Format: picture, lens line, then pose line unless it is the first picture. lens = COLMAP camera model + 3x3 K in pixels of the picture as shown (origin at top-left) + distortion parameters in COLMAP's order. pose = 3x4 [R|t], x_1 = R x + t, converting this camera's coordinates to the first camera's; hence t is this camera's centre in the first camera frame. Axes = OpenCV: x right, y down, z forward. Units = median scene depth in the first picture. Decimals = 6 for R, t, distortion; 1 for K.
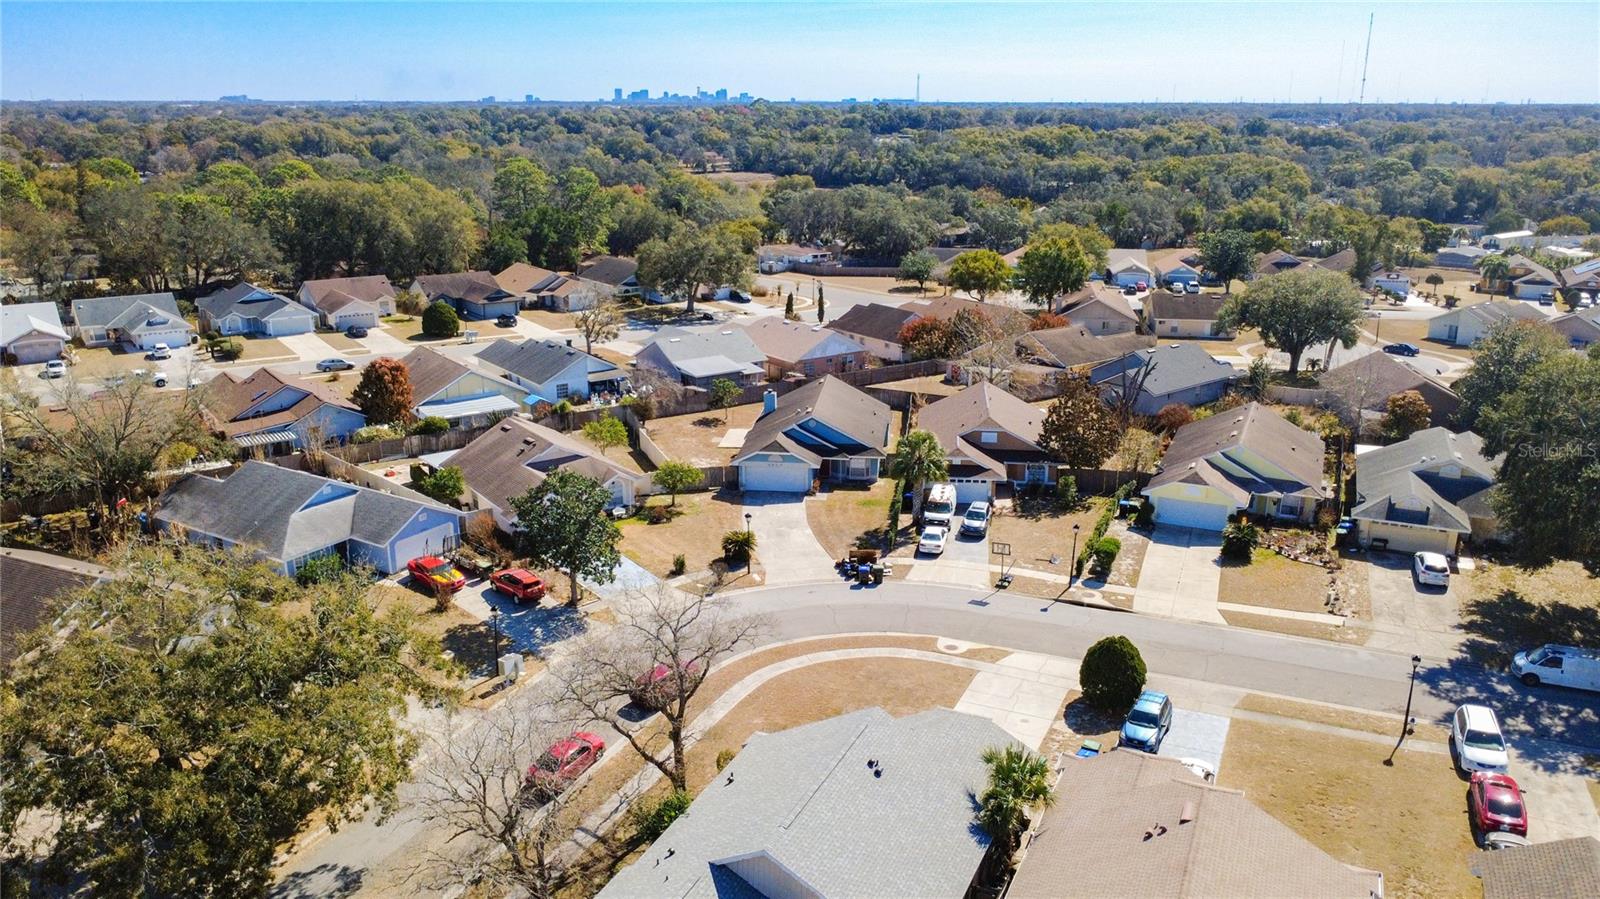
lens RADIAL K [[1168.8, 0, 796.4], [0, 1168.8, 445.3], [0, 0, 1]] dist [-0.004671, 0.002975]
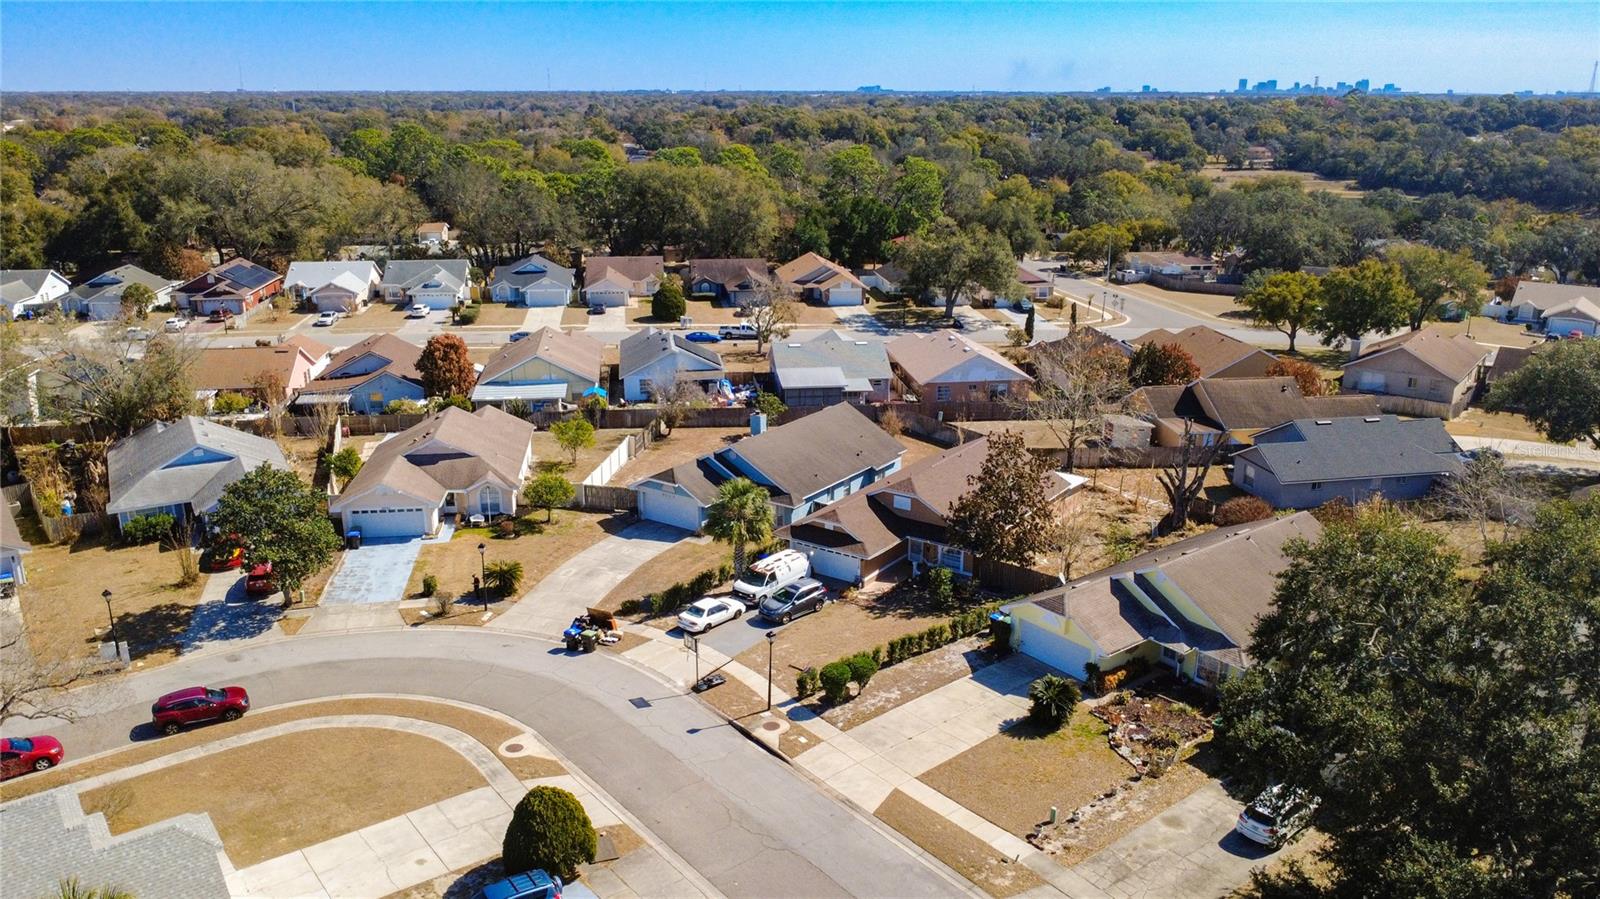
lens RADIAL K [[1168.8, 0, 801.4], [0, 1168.8, 456.1], [0, 0, 1]] dist [-0.004671, 0.002975]
pose [[0.887632, 0.139763, -0.438834, 0.263500], [-0.132737, 0.990044, 0.046829, -0.039325], [0.441010, 0.016683, 0.897347, 0.142797]]
